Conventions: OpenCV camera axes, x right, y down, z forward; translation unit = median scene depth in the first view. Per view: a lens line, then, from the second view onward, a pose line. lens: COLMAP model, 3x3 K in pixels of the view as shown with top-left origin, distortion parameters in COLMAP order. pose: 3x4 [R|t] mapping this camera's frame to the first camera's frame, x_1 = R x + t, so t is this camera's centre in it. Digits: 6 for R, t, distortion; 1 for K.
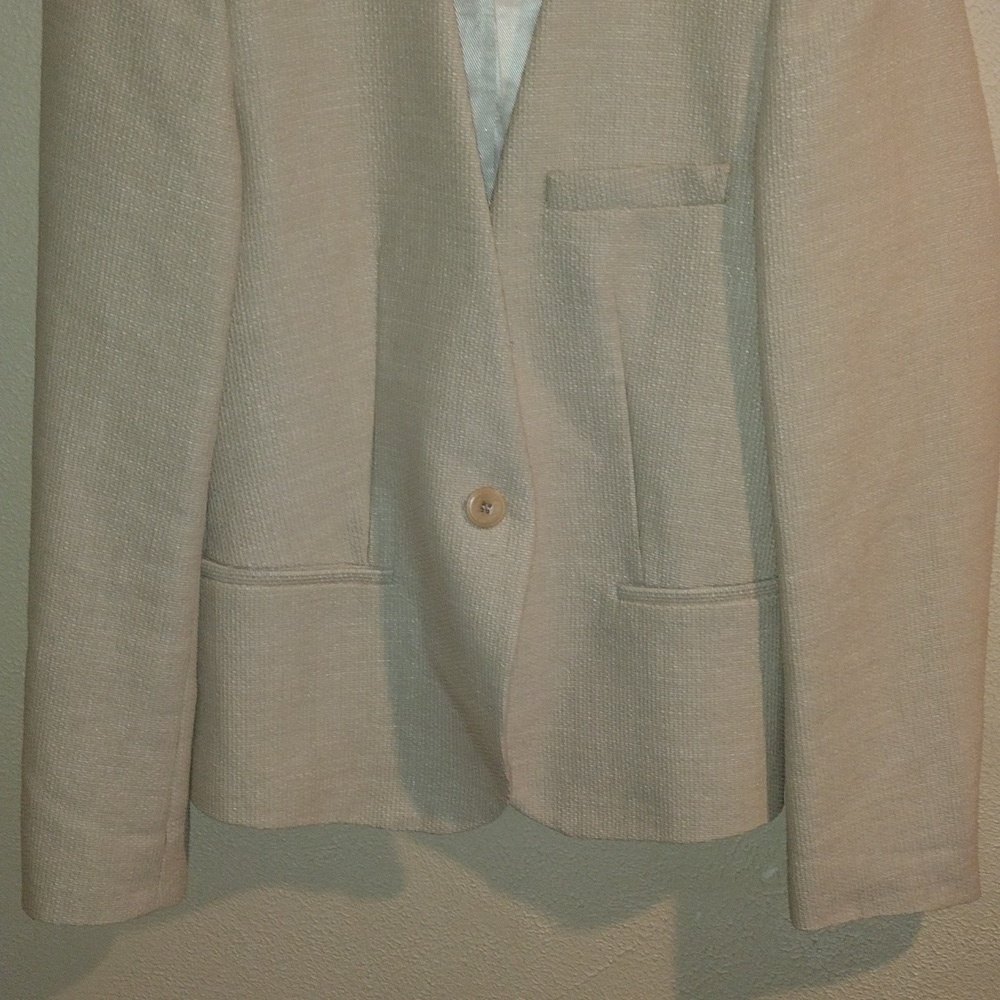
lens RADIAL K [[1641.9, 0, 500.0], [0, 1641.9, 500.0], [0, 0, 1]] dist [0.097327, -0.132854]
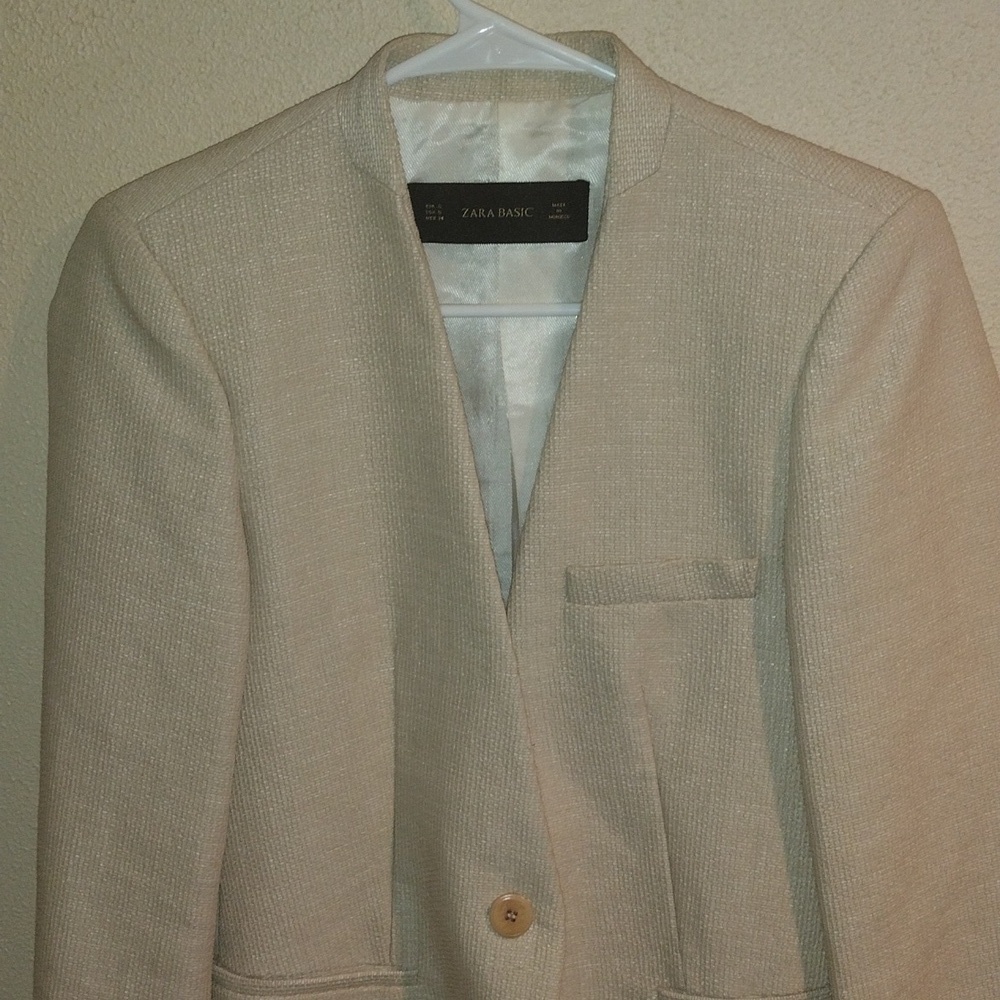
lens RADIAL K [[1641.9, 0, 500.0], [0, 1641.9, 500.0], [0, 0, 1]] dist [0.097327, -0.132854]
pose [[0.998147, -0.020608, -0.057249, 0.044596], [0.015623, 0.996156, -0.086193, -0.153226], [0.058806, 0.085139, 0.994632, 0.046506]]
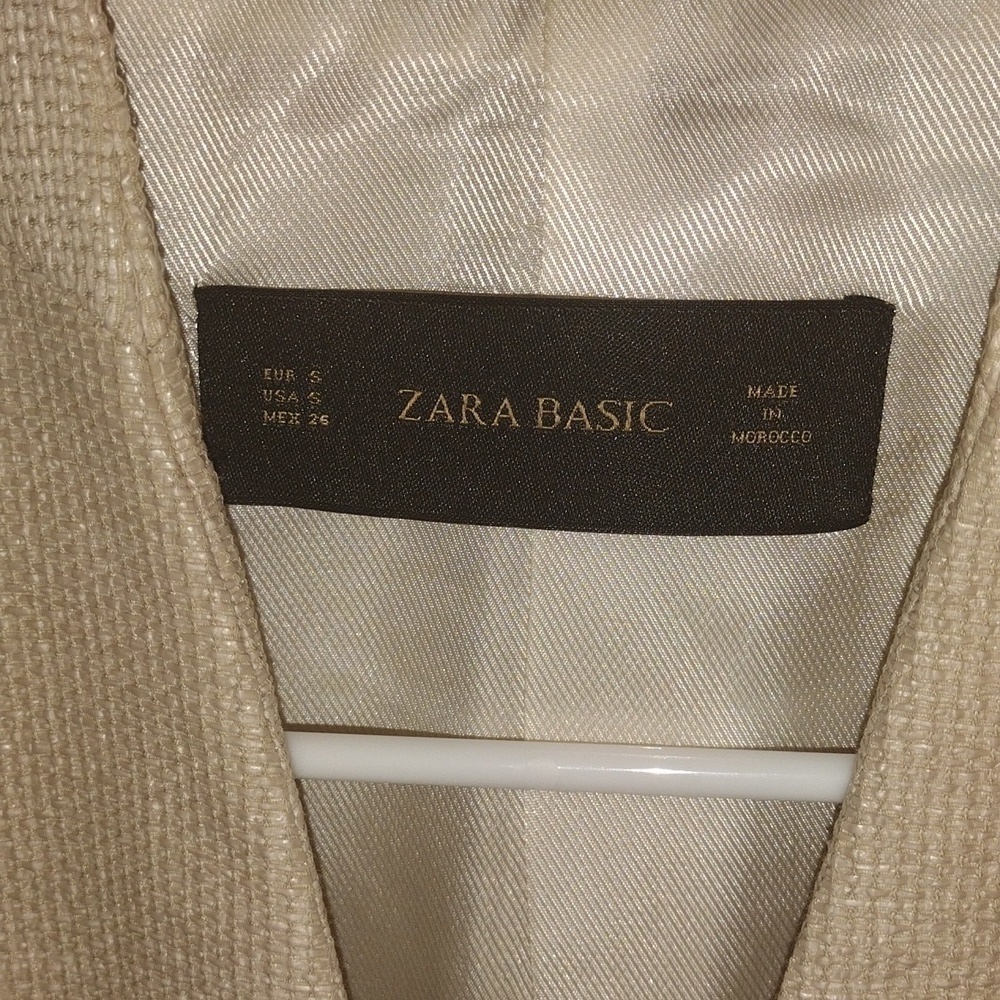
lens RADIAL K [[1641.9, 0, 500.0], [0, 1641.9, 500.0], [0, 0, 1]] dist [0.097327, -0.132854]
pose [[0.997764, 0.010719, -0.065976, 0.006391], [-0.017099, 0.995146, -0.096911, -0.349830], [0.064617, 0.097823, 0.993104, 0.690061]]
